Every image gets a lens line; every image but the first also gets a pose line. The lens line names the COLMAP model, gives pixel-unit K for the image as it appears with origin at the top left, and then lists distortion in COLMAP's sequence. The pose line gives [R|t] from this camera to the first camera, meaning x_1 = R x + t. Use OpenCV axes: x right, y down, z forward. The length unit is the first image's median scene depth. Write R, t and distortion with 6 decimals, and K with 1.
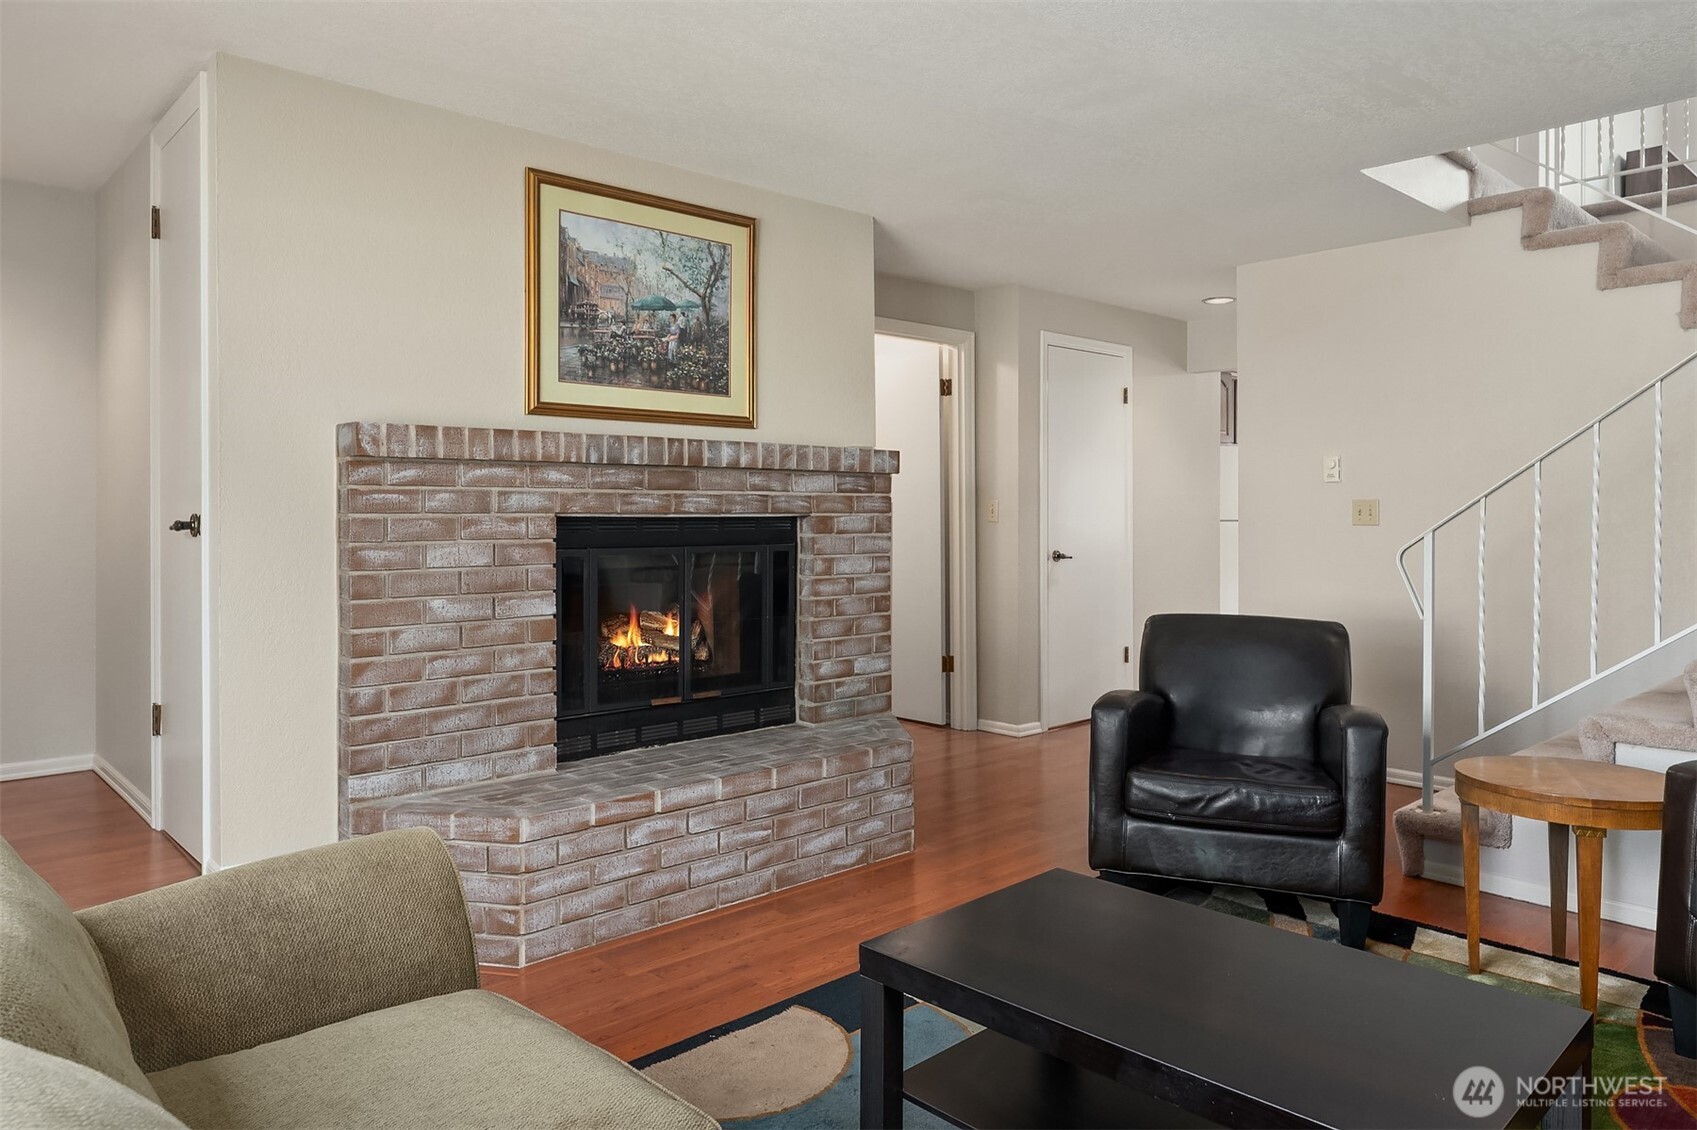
lens RADIAL K [[1138.2, 0, 846.4], [0, 1138.2, 502.9], [0, 0, 1]] dist [-0.005079, -0.000181]
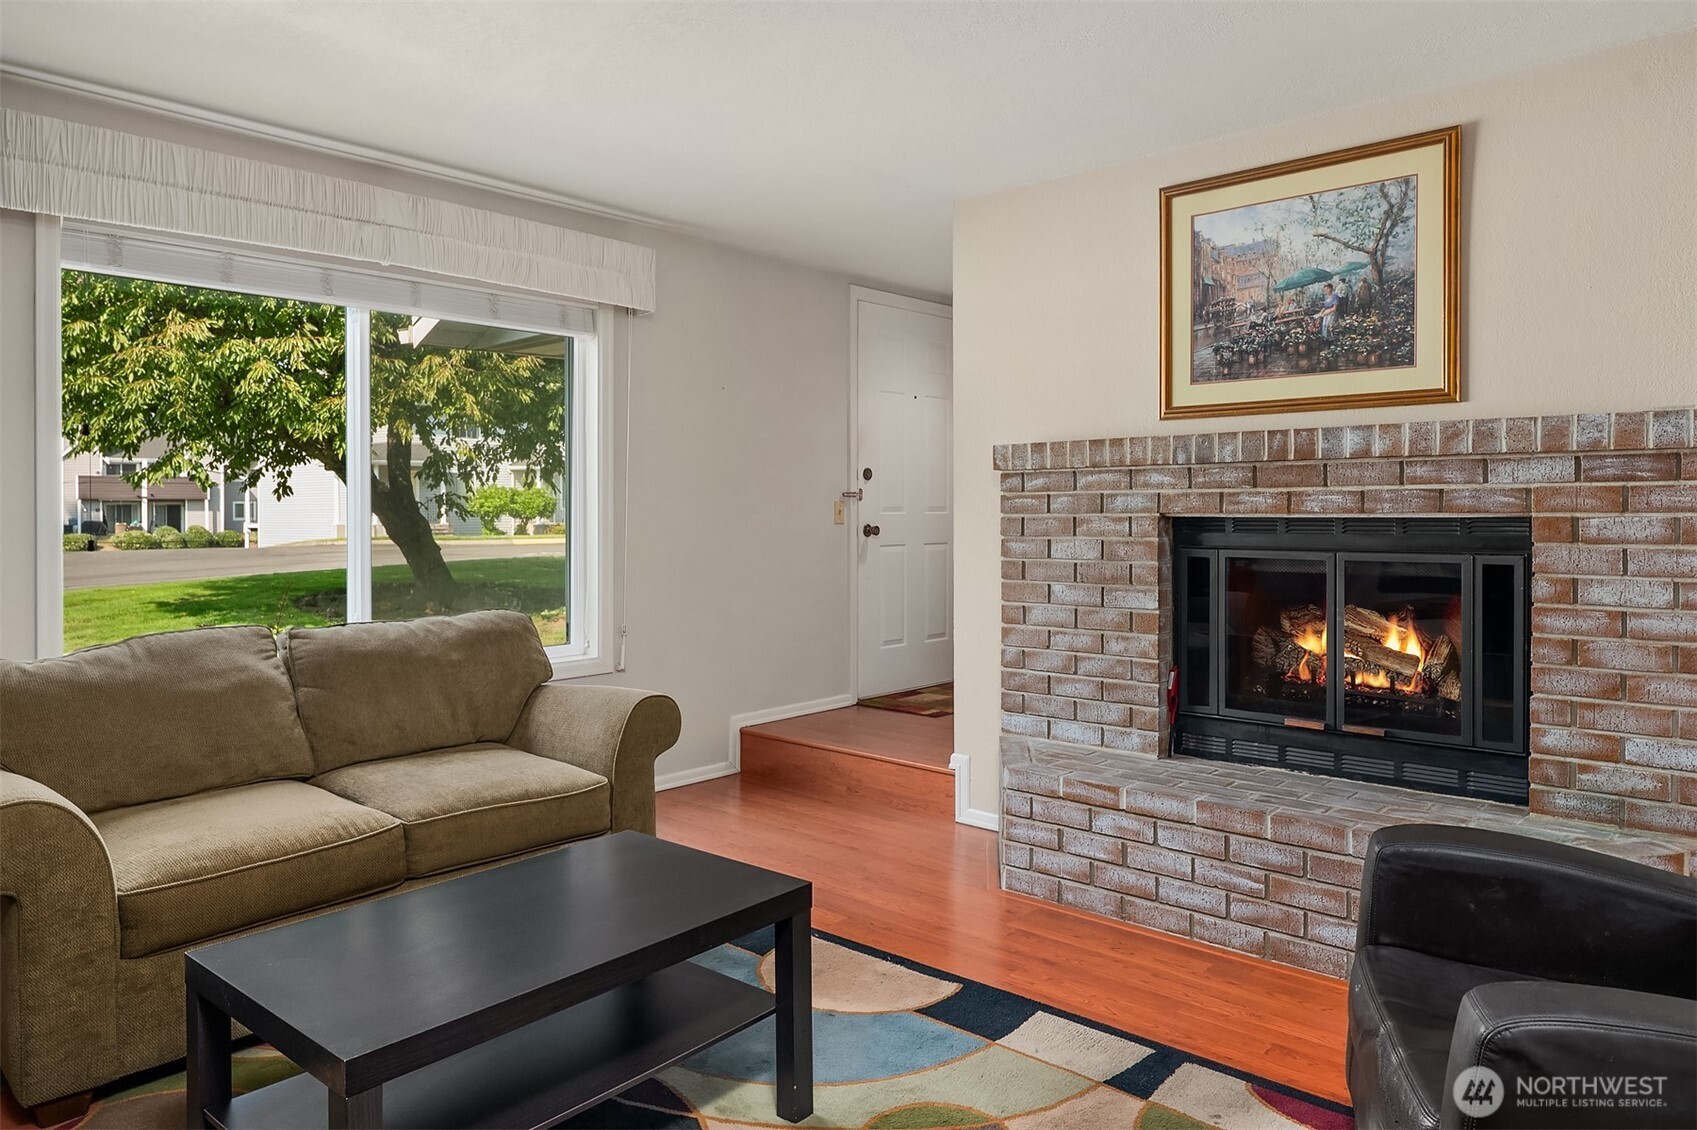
lens RADIAL K [[1138.2, 0, 846.4], [0, 1138.2, 502.9], [0, 0, 1]] dist [-0.005079, -0.000181]
pose [[0.070578, -0.005206, -0.997493, 0.722227], [0.014690, 0.999883, -0.004180, -0.000505], [0.997398, -0.014358, 0.070646, 0.597044]]
